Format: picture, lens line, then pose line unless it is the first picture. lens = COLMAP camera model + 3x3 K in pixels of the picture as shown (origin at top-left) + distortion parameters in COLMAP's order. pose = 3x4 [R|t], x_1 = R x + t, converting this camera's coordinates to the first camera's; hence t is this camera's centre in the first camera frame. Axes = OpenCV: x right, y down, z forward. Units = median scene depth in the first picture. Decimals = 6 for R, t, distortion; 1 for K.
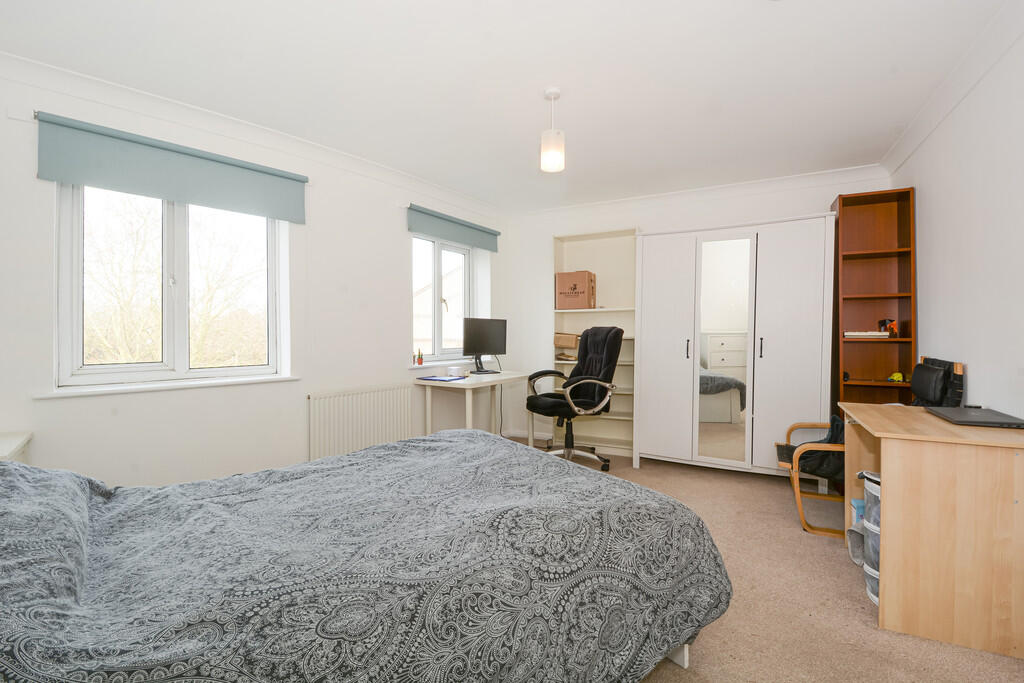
lens RADIAL K [[404.6, 0, 519.6], [0, 404.6, 329.0], [0, 0, 1]] dist [0.027627, -0.017267]
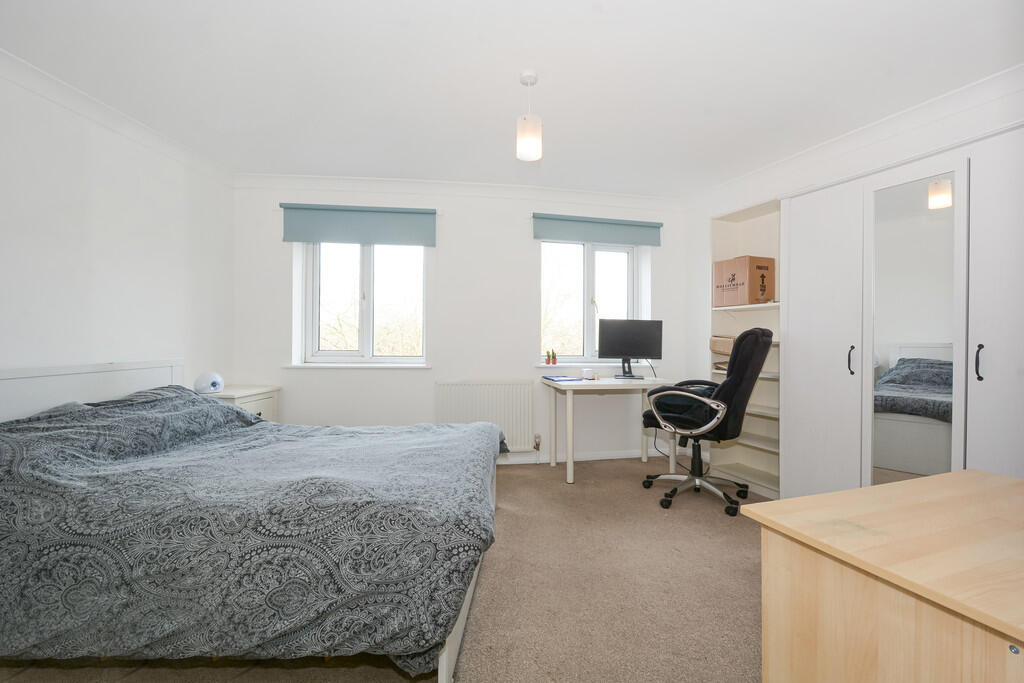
lens RADIAL K [[404.6, 0, 519.6], [0, 404.6, 329.0], [0, 0, 1]] dist [0.027627, -0.017267]
pose [[0.779885, -0.001027, -0.625922, 0.449384], [-0.006076, 0.999939, -0.009211, 0.009405], [0.625894, 0.010986, 0.779831, 0.172582]]
